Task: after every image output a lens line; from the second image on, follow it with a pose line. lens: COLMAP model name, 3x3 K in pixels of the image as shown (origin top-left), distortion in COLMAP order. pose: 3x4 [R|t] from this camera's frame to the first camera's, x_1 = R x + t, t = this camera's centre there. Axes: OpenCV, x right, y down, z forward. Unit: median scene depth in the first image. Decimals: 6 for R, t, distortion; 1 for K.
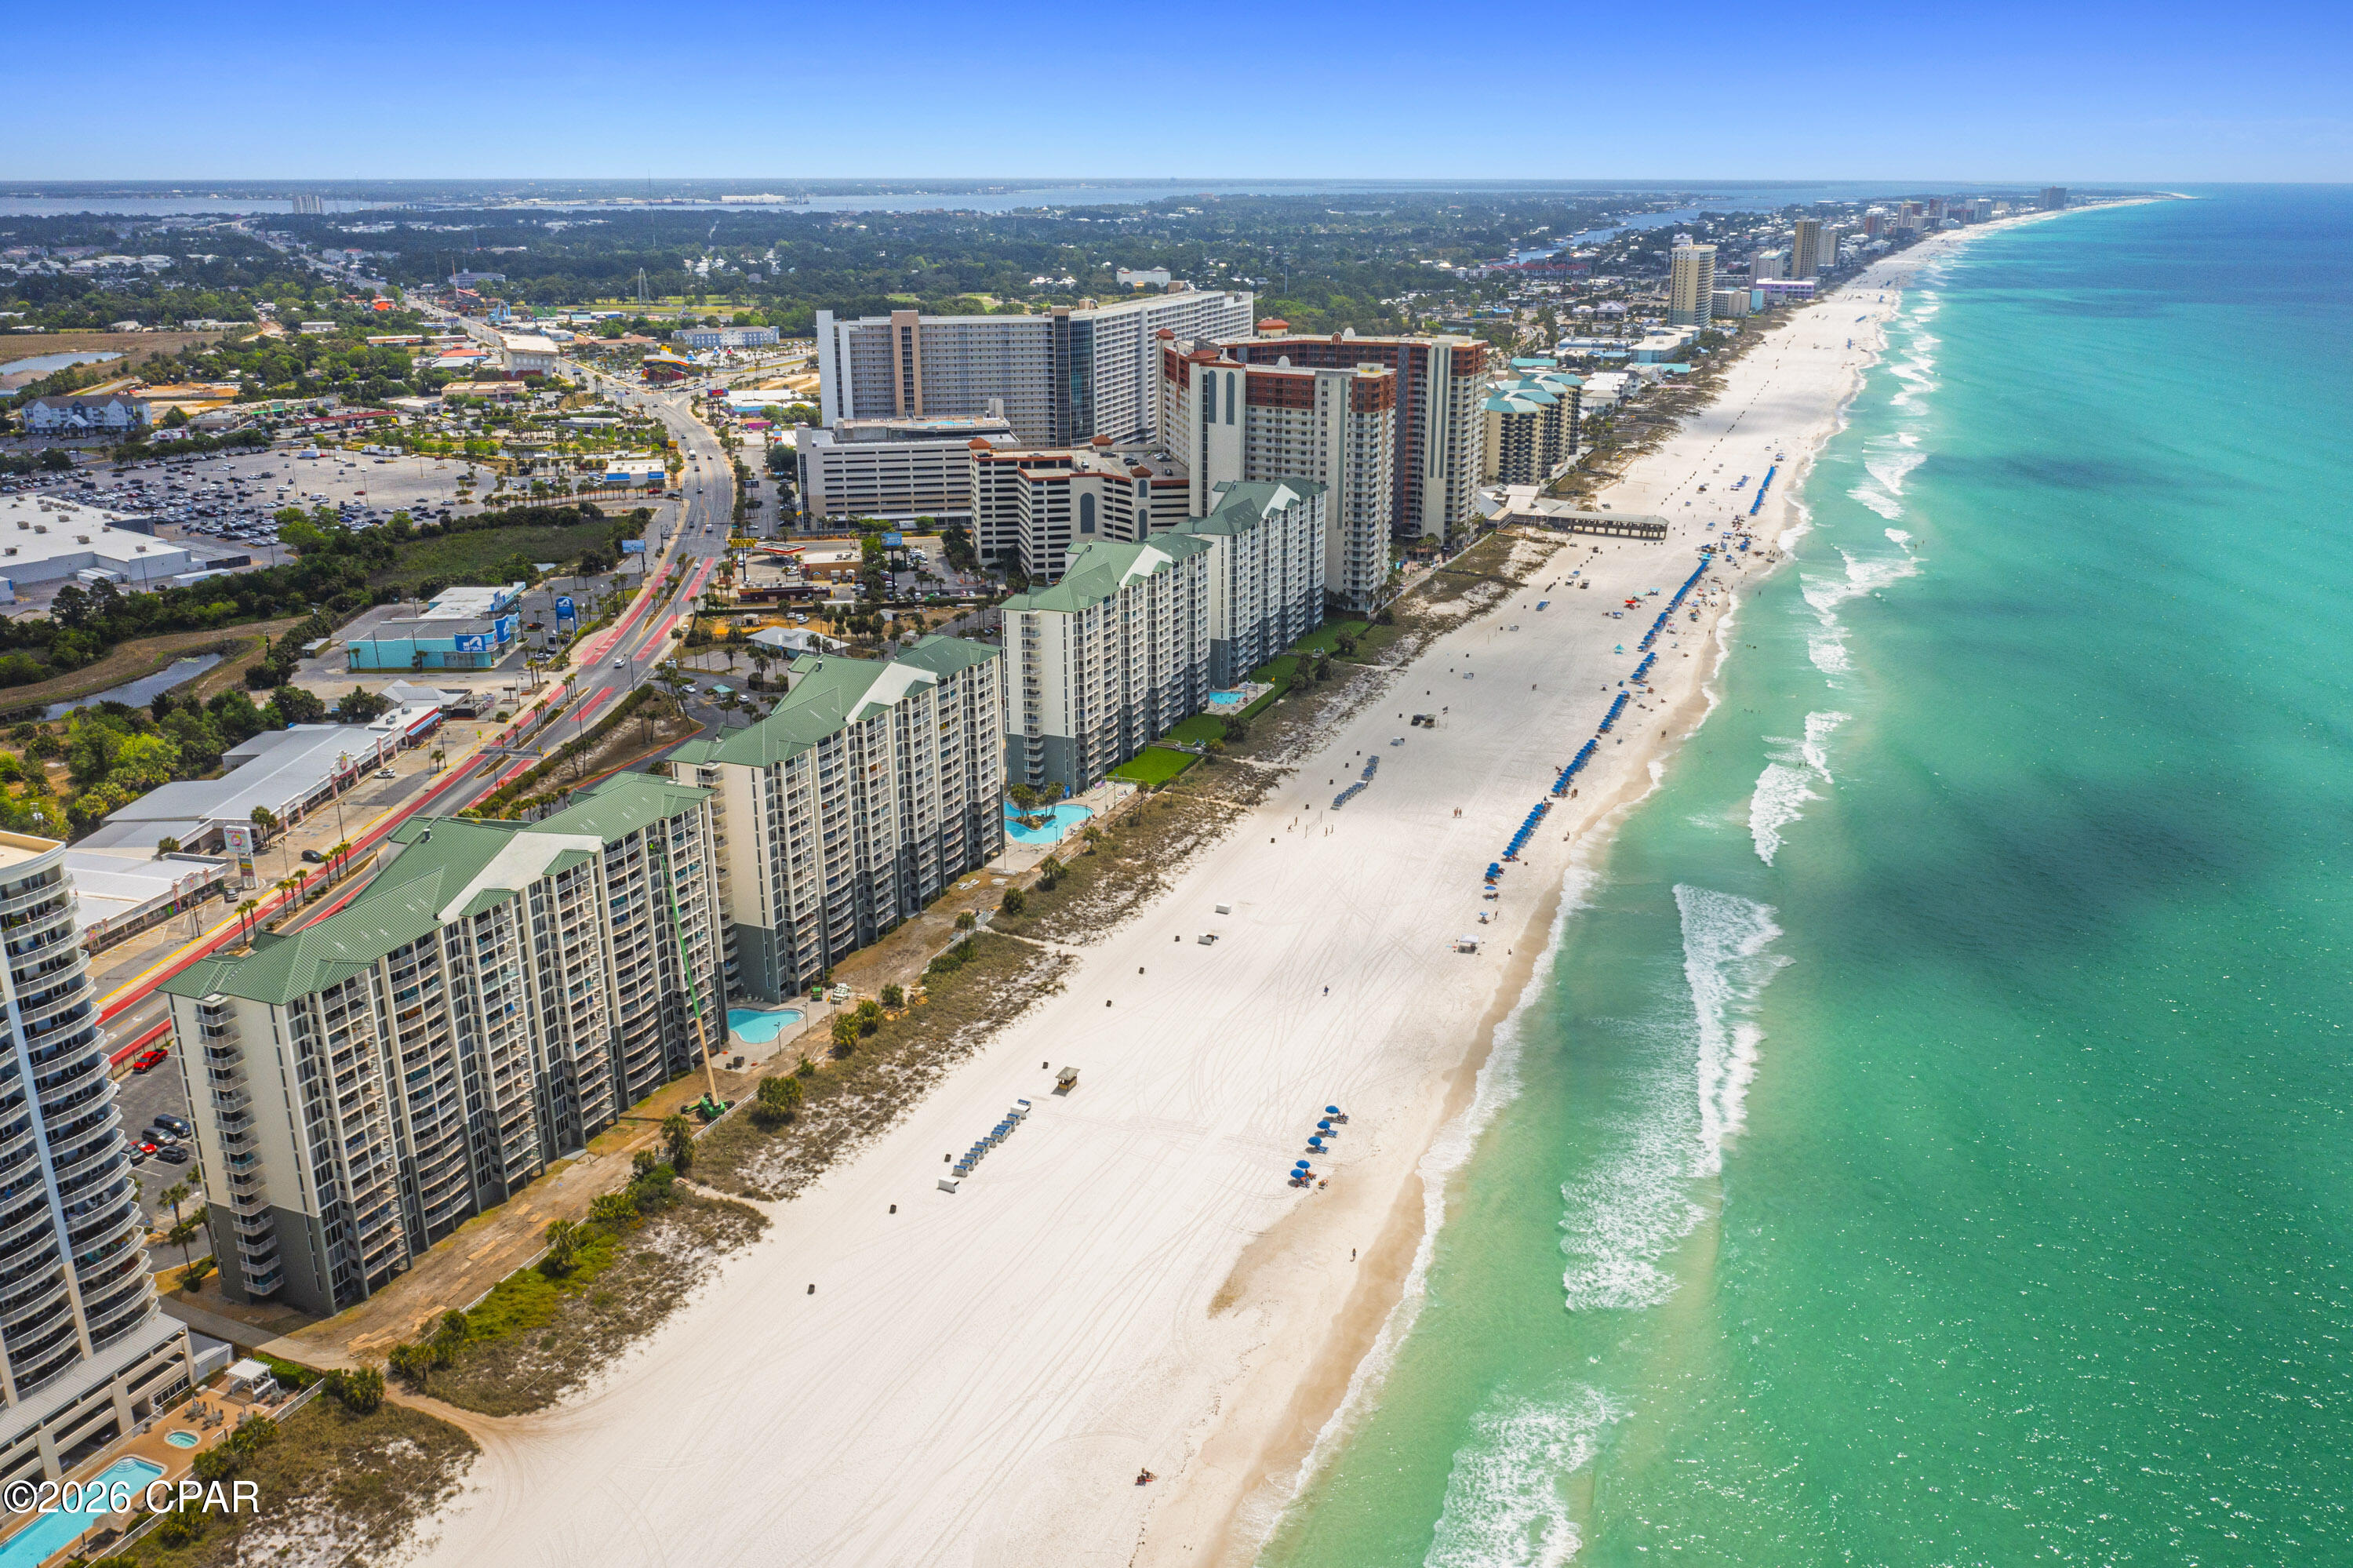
lens RADIAL K [[1822.7, 0, 1176.5], [0, 1822.7, 784.0], [0, 0, 1]] dist [-0.008320, 0.001312]
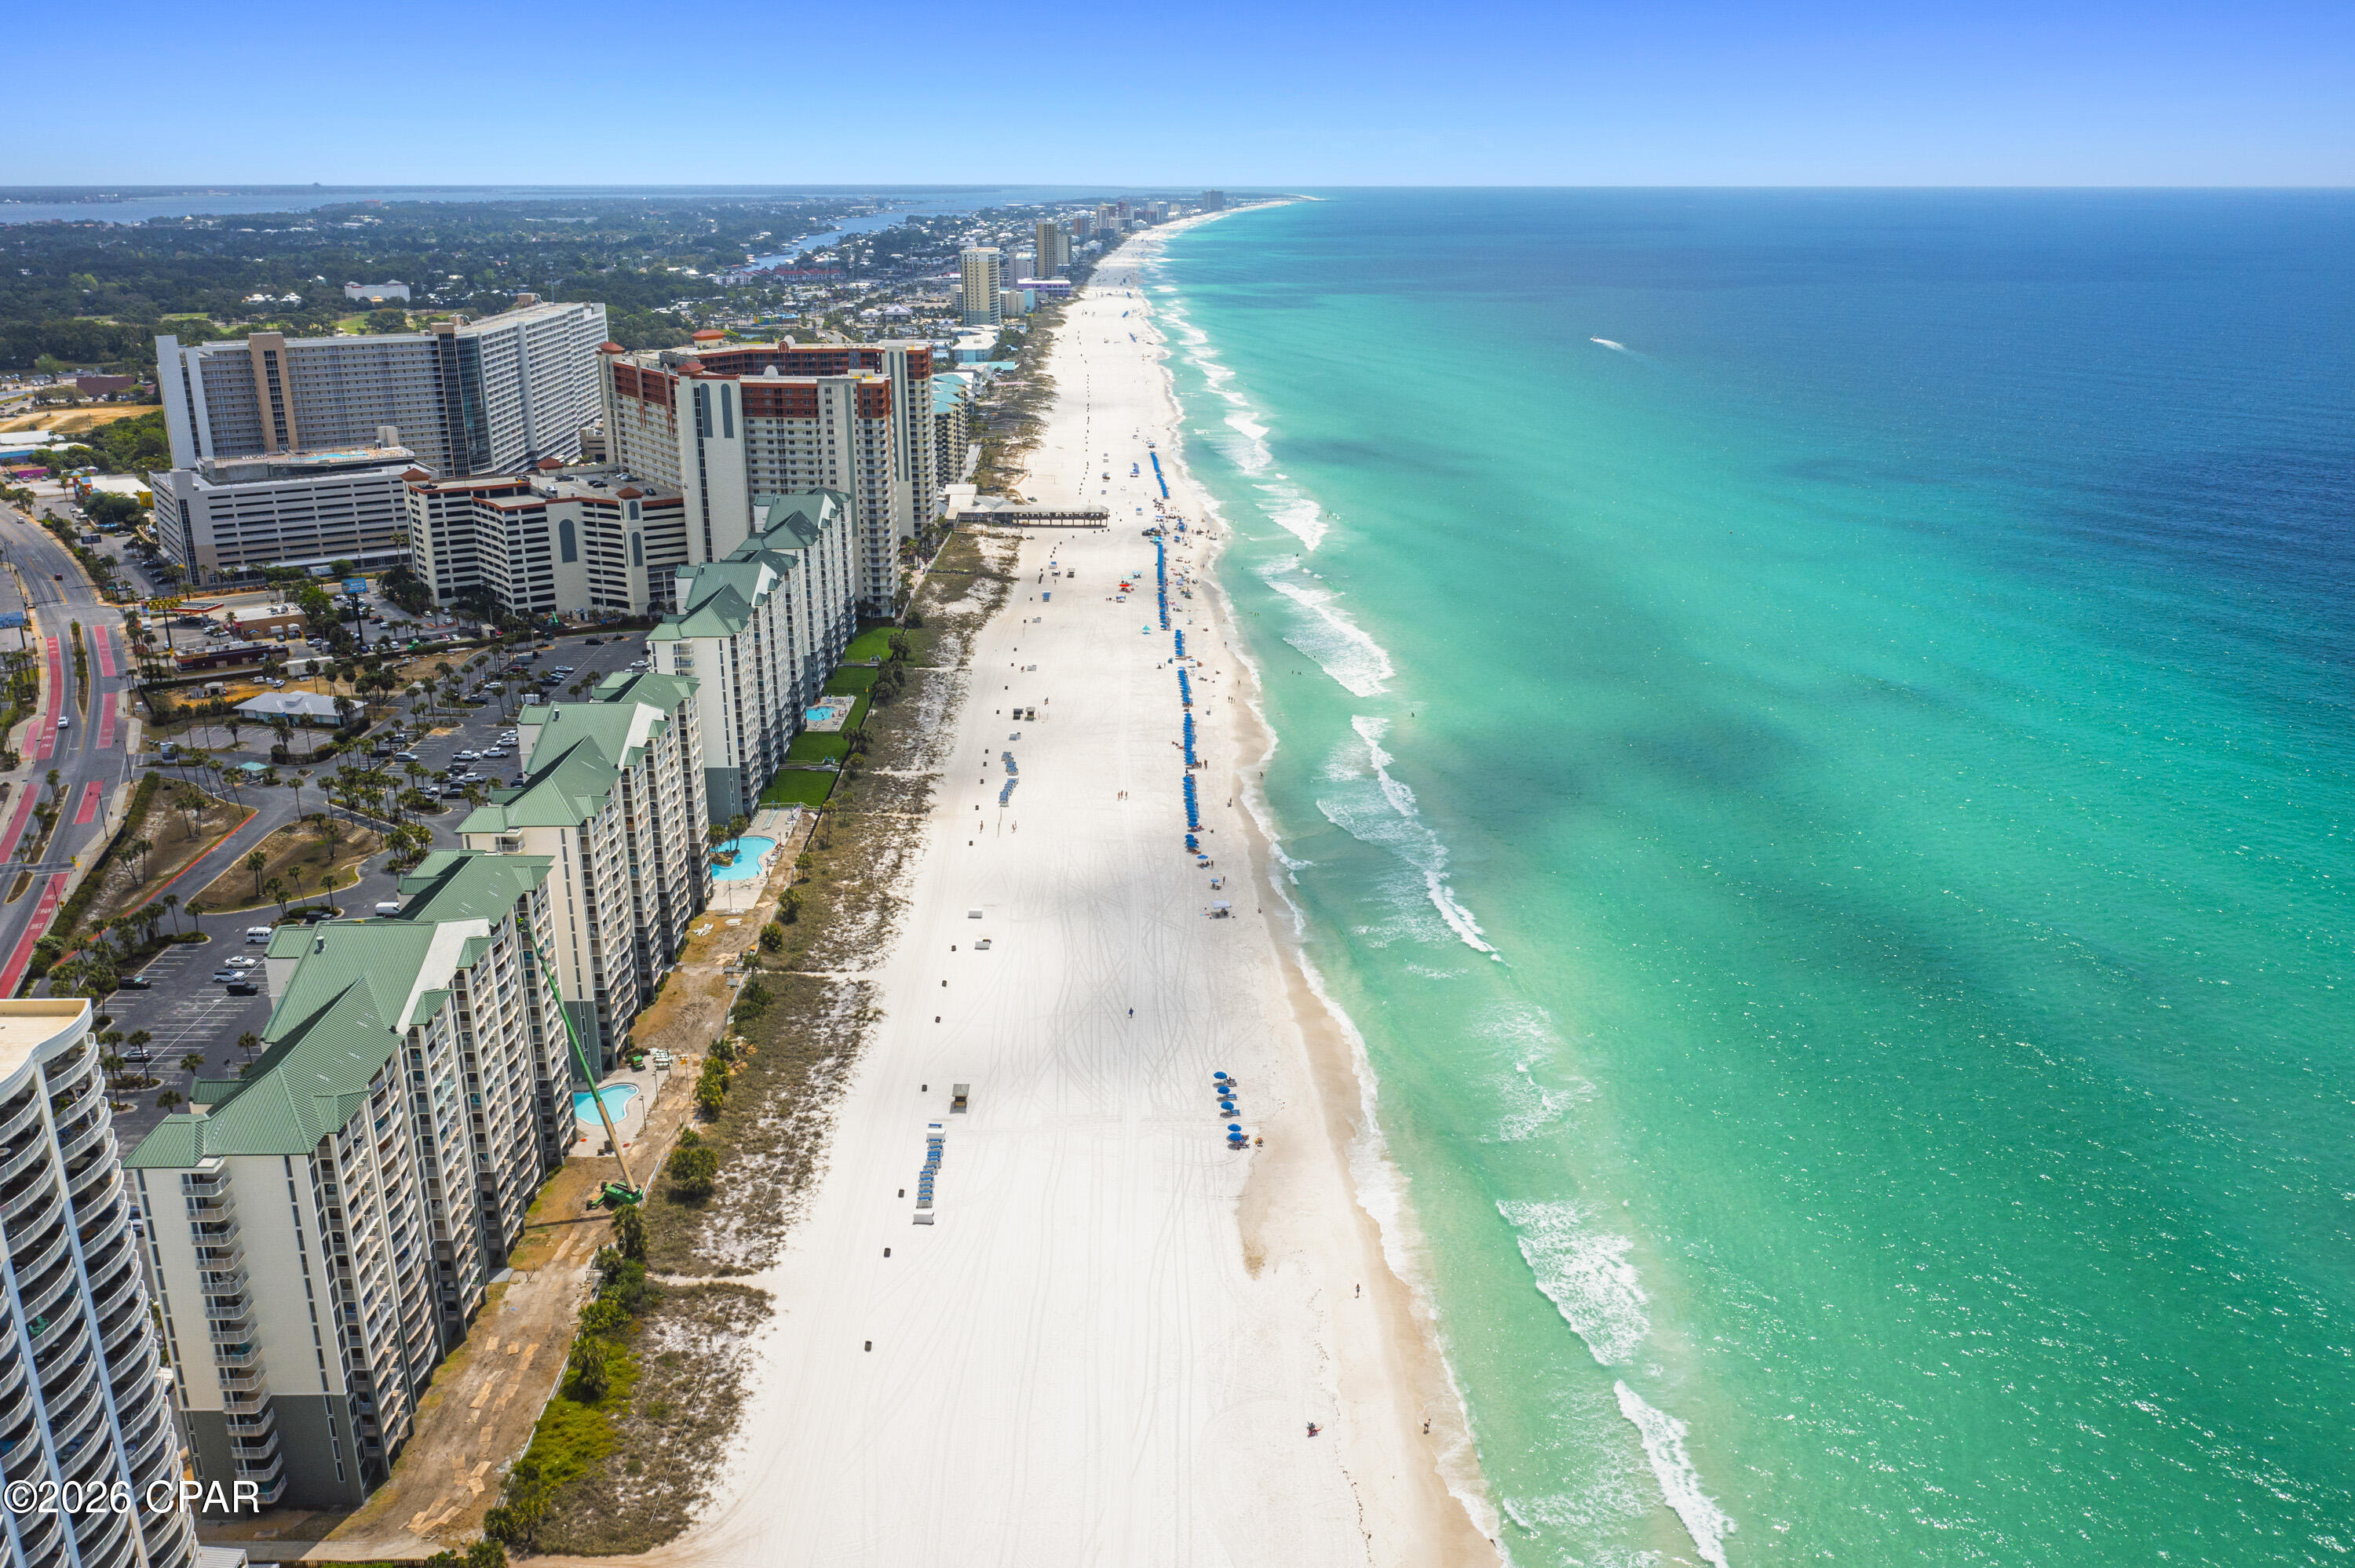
lens RADIAL K [[1823.9, 0, 1177.5], [0, 1823.9, 784.0], [0, 0, 1]] dist [-0.008320, 0.001312]
pose [[0.916721, -0.124718, 0.379564, -0.141302], [0.125728, 0.991816, 0.022235, -0.006031], [-0.379230, 0.027338, 0.924898, 0.016950]]
